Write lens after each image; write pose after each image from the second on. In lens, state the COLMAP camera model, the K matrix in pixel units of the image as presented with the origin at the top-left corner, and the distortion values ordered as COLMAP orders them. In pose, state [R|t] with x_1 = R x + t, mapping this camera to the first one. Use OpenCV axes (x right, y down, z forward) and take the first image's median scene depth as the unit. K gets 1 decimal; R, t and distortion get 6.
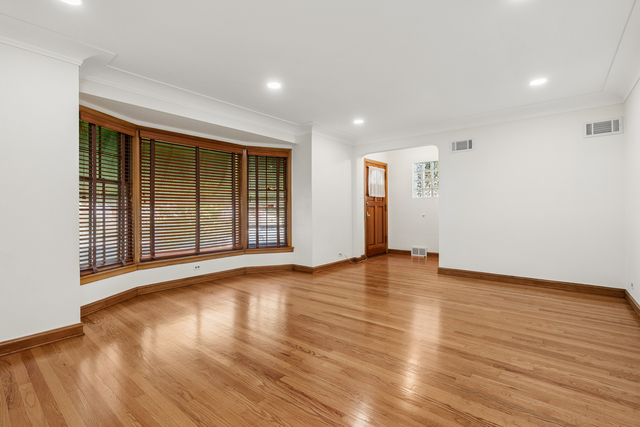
lens RADIAL K [[294.7, 0, 320.0], [0, 294.7, 213.5], [0, 0, 1]] dist [-0.001897, 0.000064]
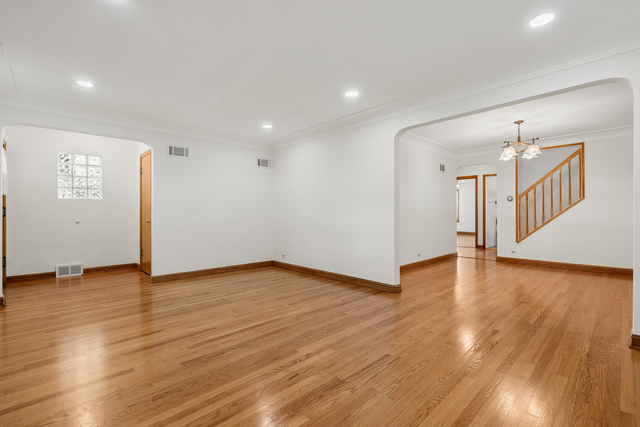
lens RADIAL K [[294.7, 0, 320.0], [0, 294.7, 213.5], [0, 0, 1]] dist [-0.001897, 0.000064]
pose [[0.119233, 0.003197, 0.992861, -0.843056], [0.017661, 0.999830, -0.005340, -0.000239], [-0.992709, 0.018171, 0.119156, 0.695995]]
